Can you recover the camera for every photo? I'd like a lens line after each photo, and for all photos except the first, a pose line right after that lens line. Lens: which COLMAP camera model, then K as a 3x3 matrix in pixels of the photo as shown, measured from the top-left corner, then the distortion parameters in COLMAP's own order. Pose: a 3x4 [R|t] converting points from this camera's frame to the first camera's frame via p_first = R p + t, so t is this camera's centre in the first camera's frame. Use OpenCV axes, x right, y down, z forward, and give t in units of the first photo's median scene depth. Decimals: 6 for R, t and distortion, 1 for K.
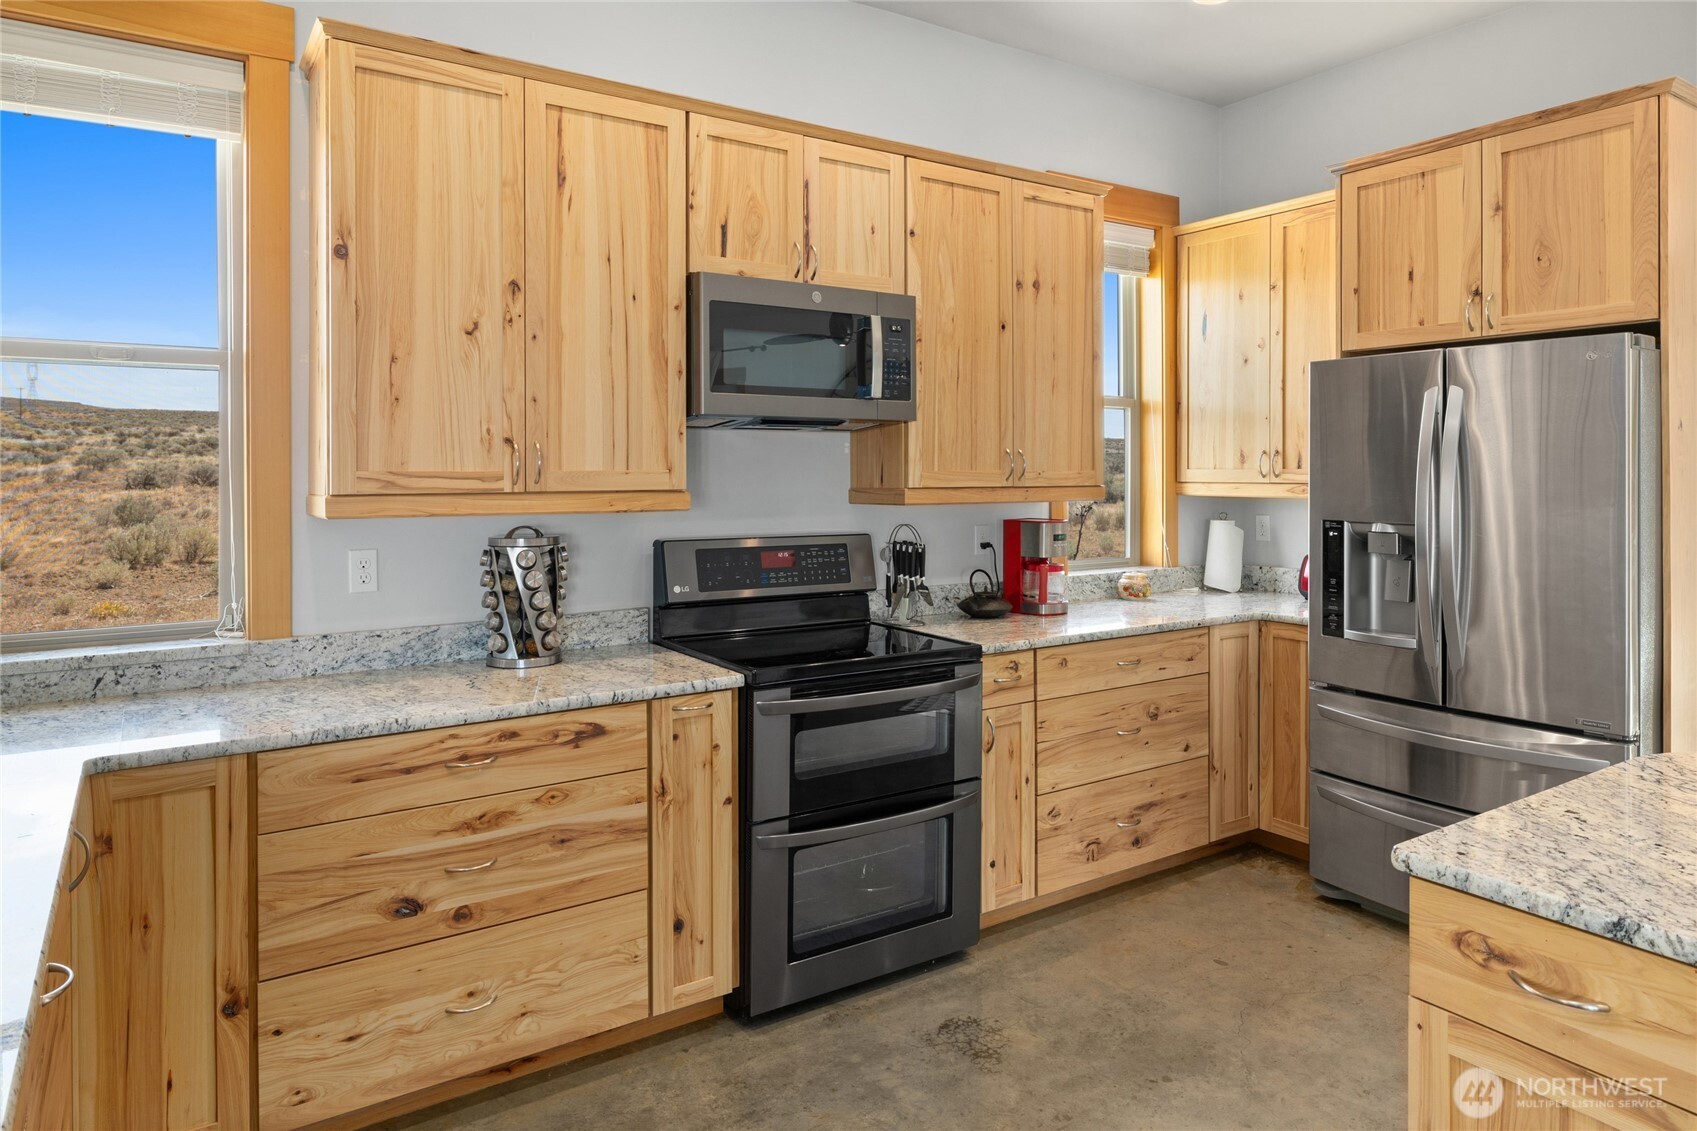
lens RADIAL K [[1049.1, 0, 848.6], [0, 1049.1, 475.9], [0, 0, 1]] dist [-0.002732, 0.000101]
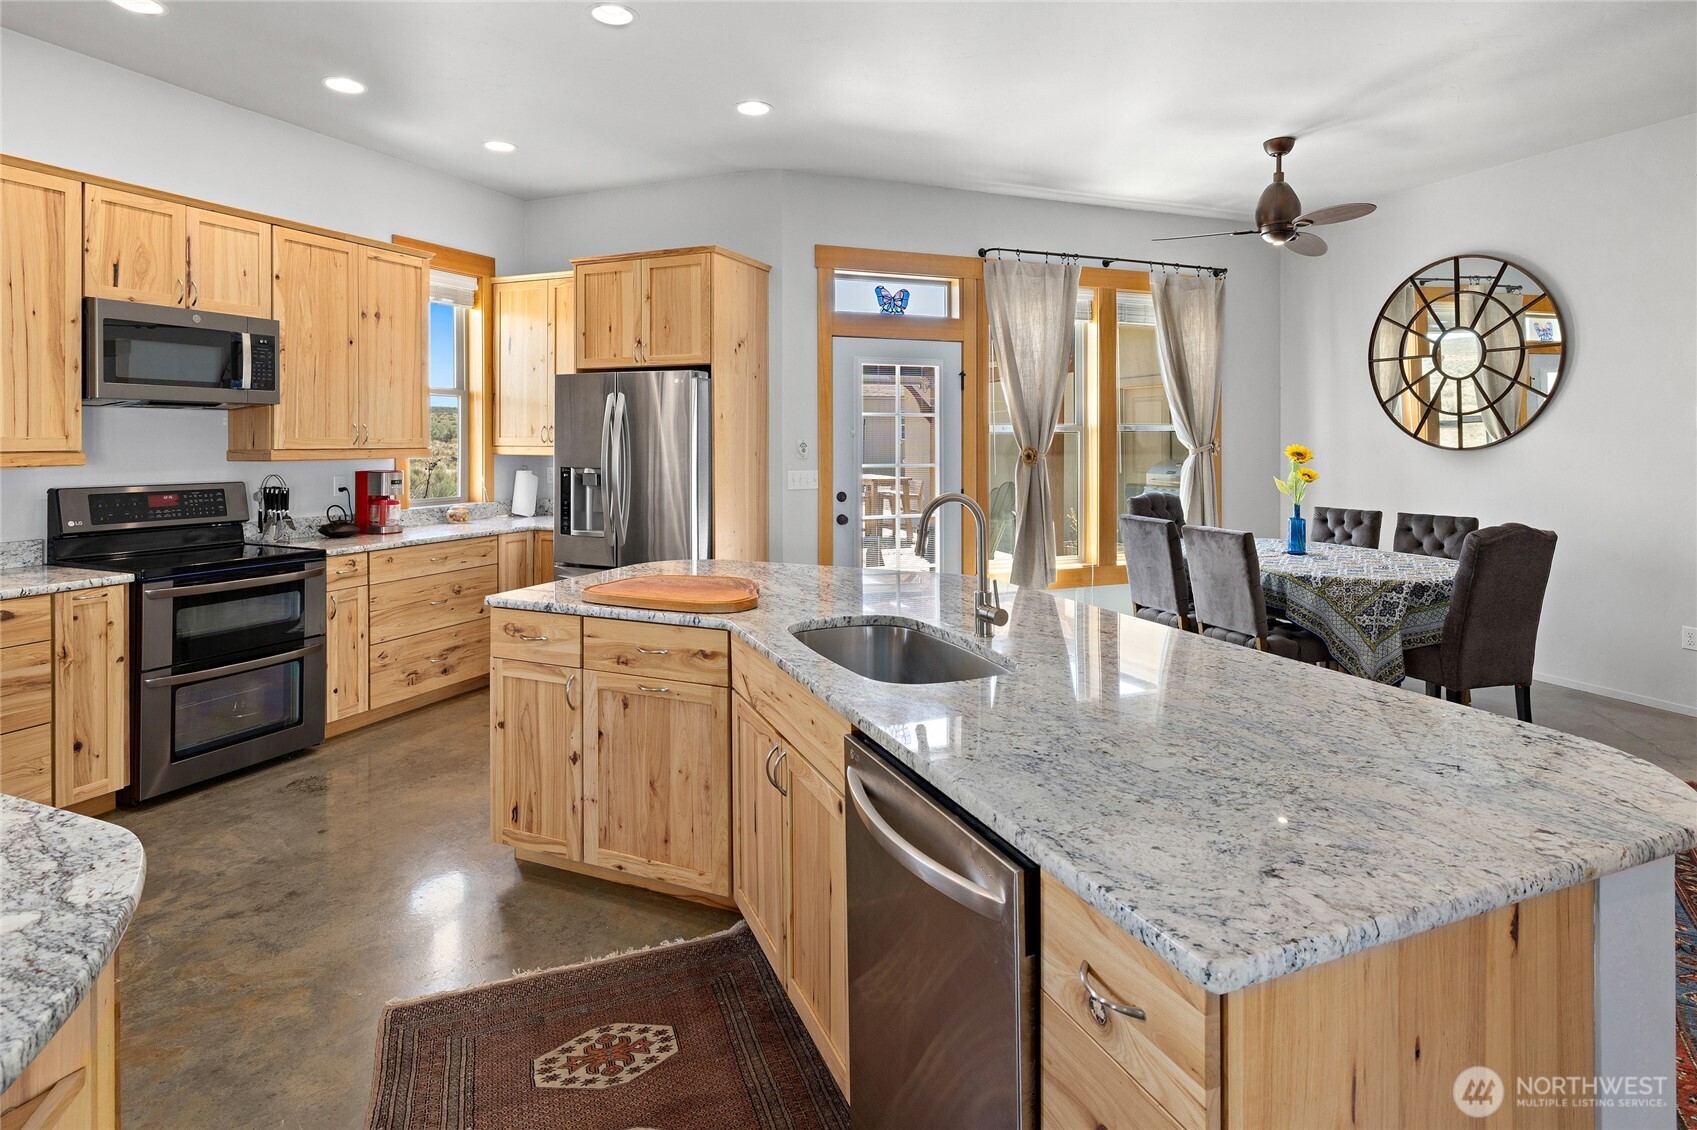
lens RADIAL K [[900.6, 0, 848.8], [0, 900.6, 440.8], [0, 0, 1]] dist [-0.004566, 0.001438]
pose [[0.835592, 0.001213, 0.549349, 0.039787], [0.000246, 0.999997, -0.002583, 0.002972], [-0.549351, 0.002293, 0.835589, -0.527368]]
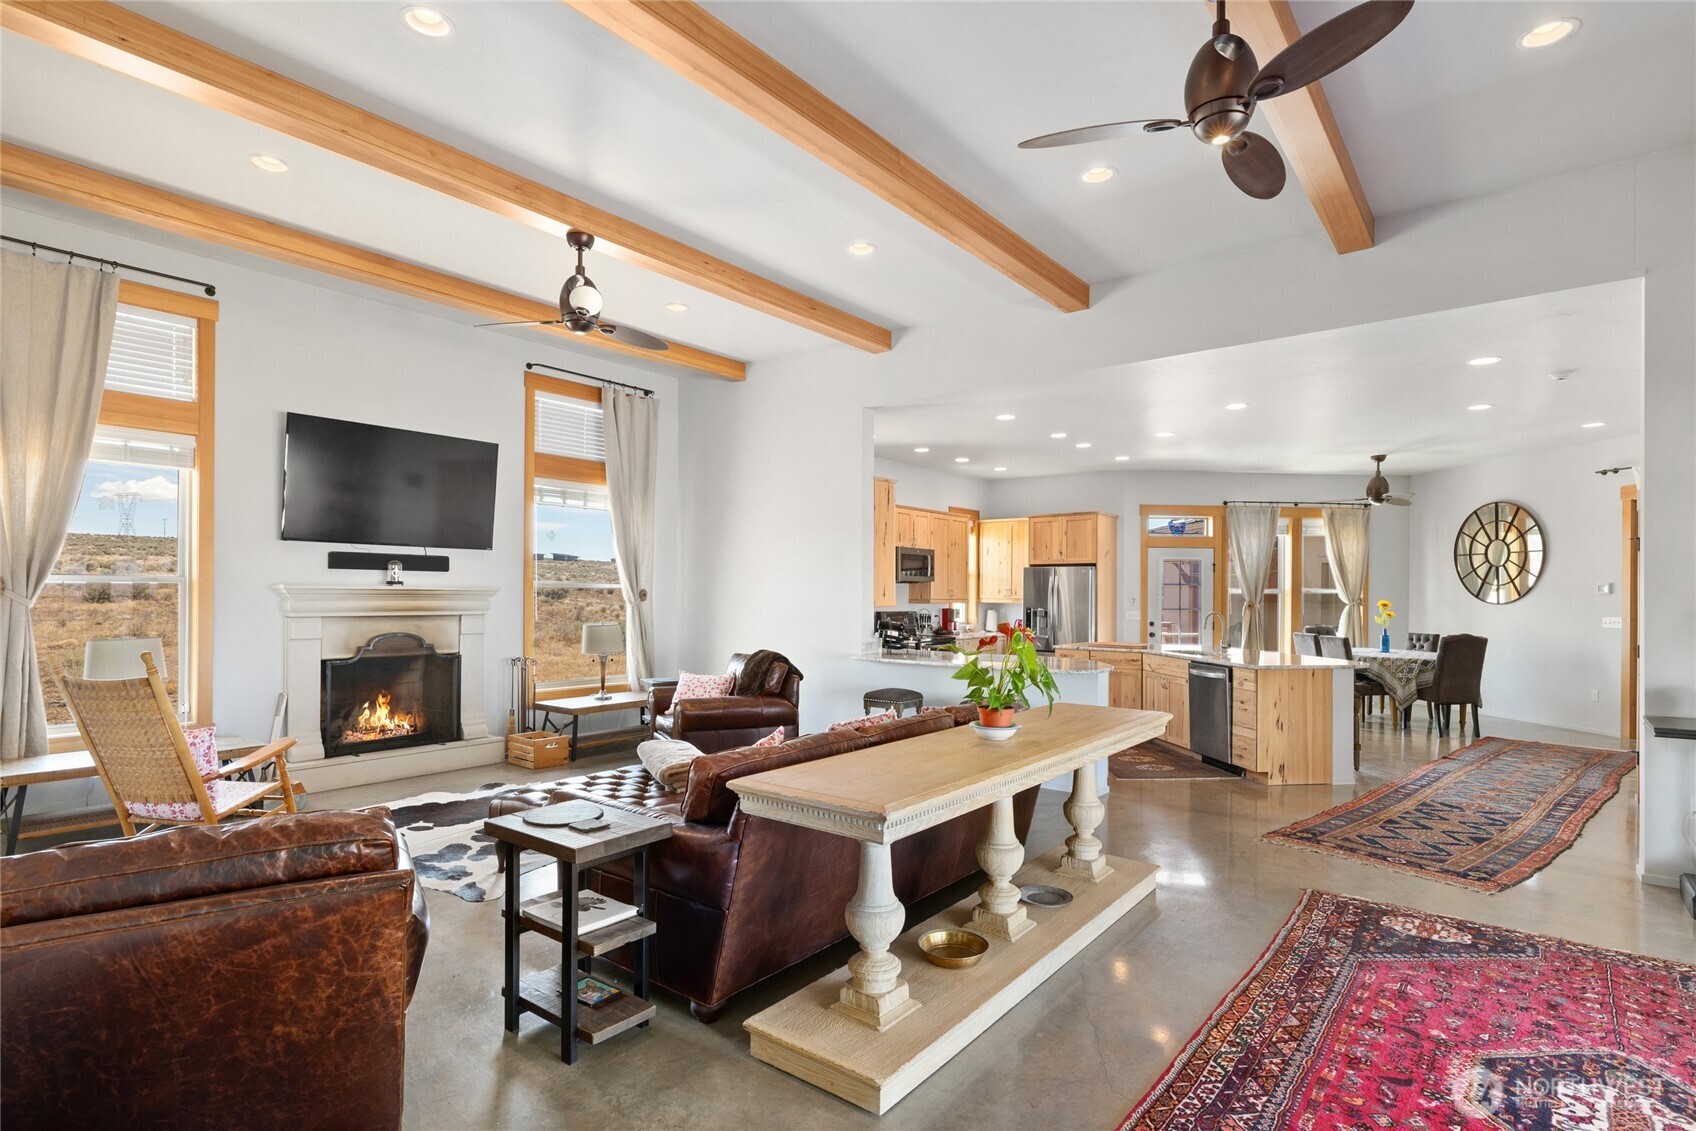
lens RADIAL K [[845.5, 0, 852.2], [0, 845.5, 595.5], [0, 0, 1]] dist [-0.000723, 0.000386]
pose [[0.952089, 0.008355, 0.305707, -1.229695], [-0.007727, 0.999965, -0.003263, 0.012101], [-0.305723, 0.000745, 0.952120, -1.966272]]
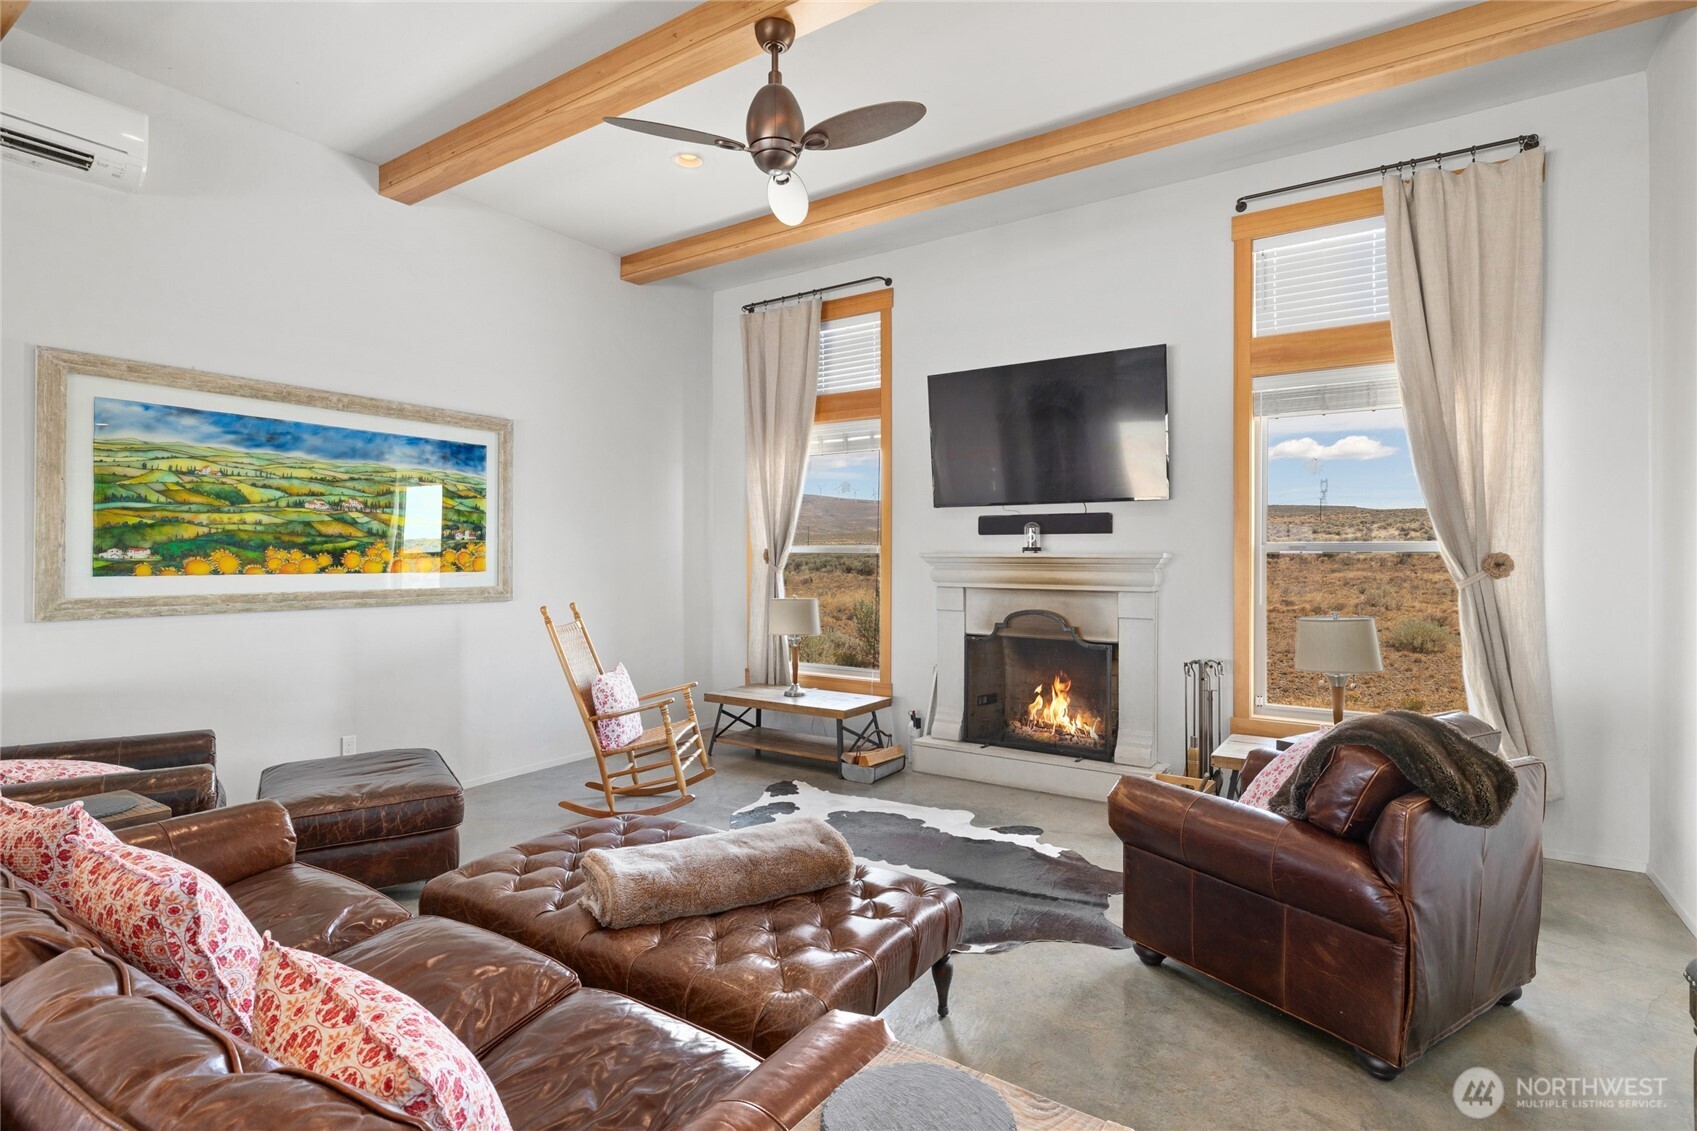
lens RADIAL K [[838.8, 0, 850.6], [0, 838.8, 558.1], [0, 0, 1]] dist [-0.000203, 0.000478]
pose [[0.380098, 0.004076, -0.924937, -0.245352], [-0.009552, 0.999954, 0.000481, 0.003674], [0.924897, 0.008653, 0.380120, -0.649570]]
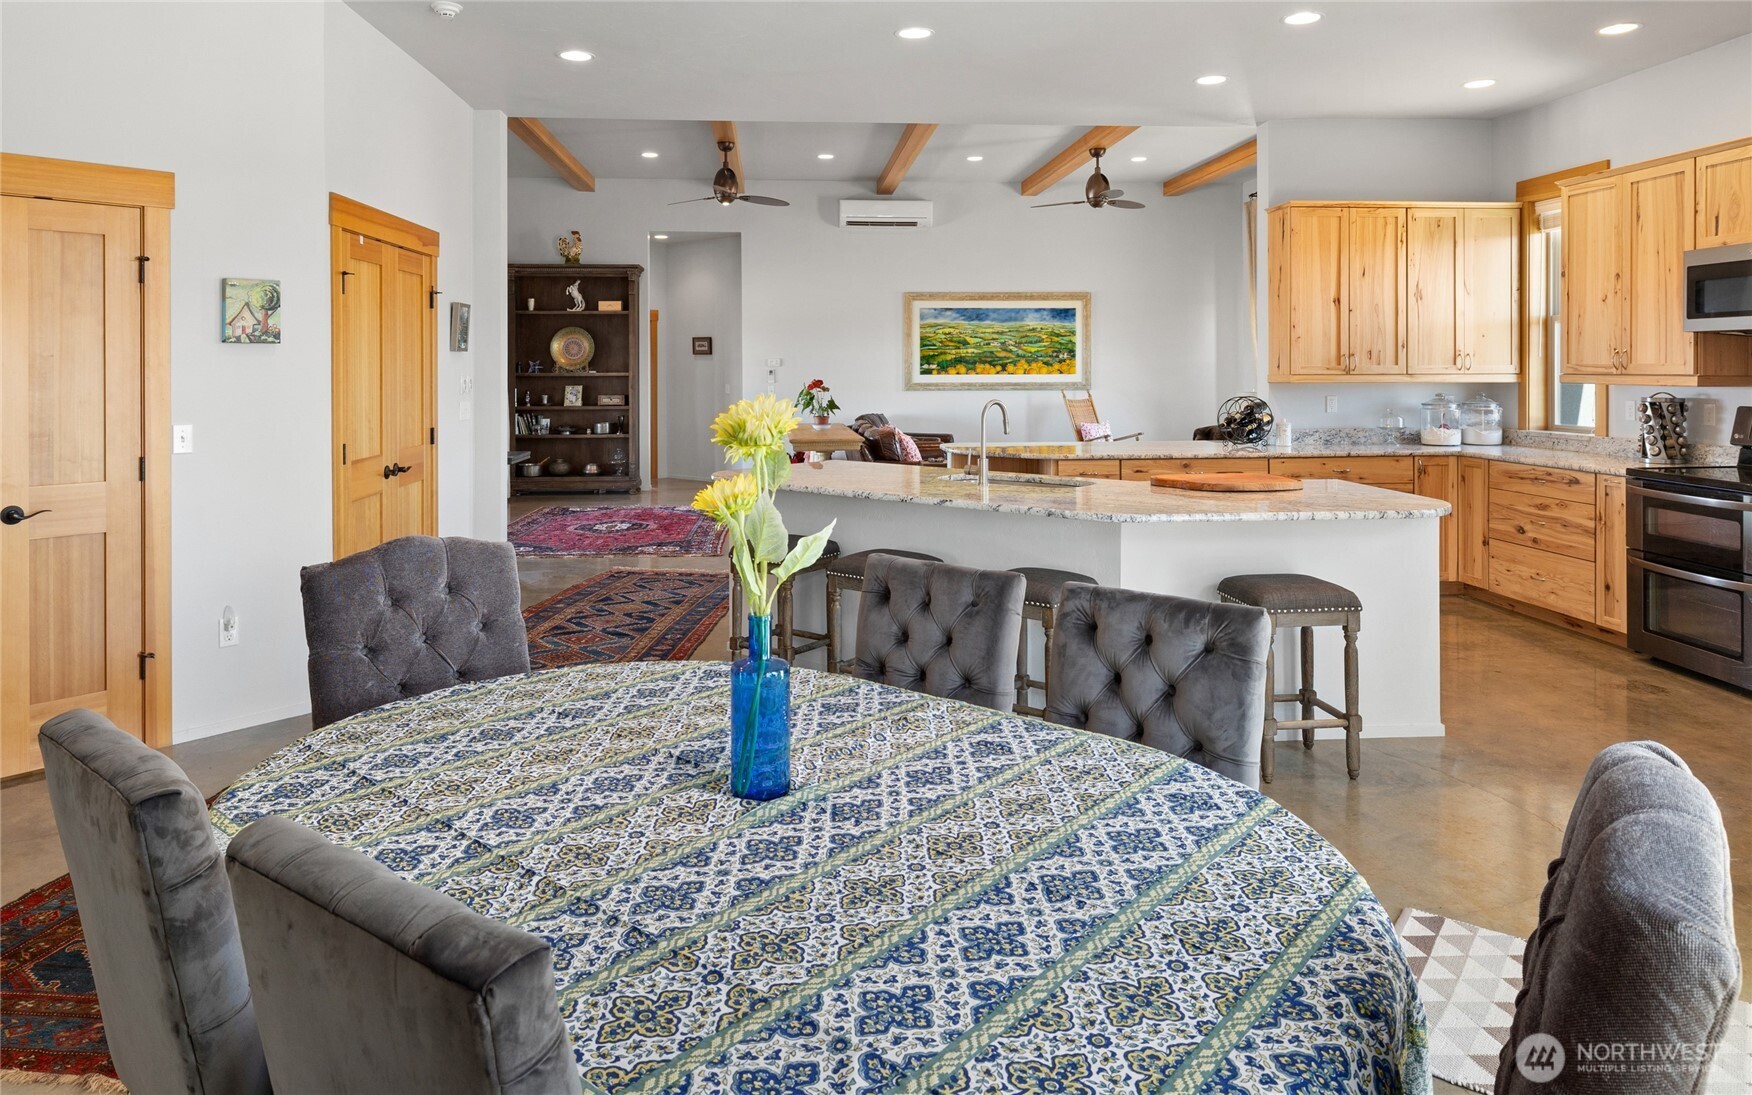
lens RADIAL K [[1080.2, 0, 874.9], [0, 1080.2, 372.1], [0, 0, 1]] dist [-0.000245, 0.000173]
pose [[-0.478492, 0.008578, -0.878050, 1.915512], [0.000733, 0.999956, 0.009369, -0.008006], [0.878092, 0.003839, -0.478477, 0.610811]]
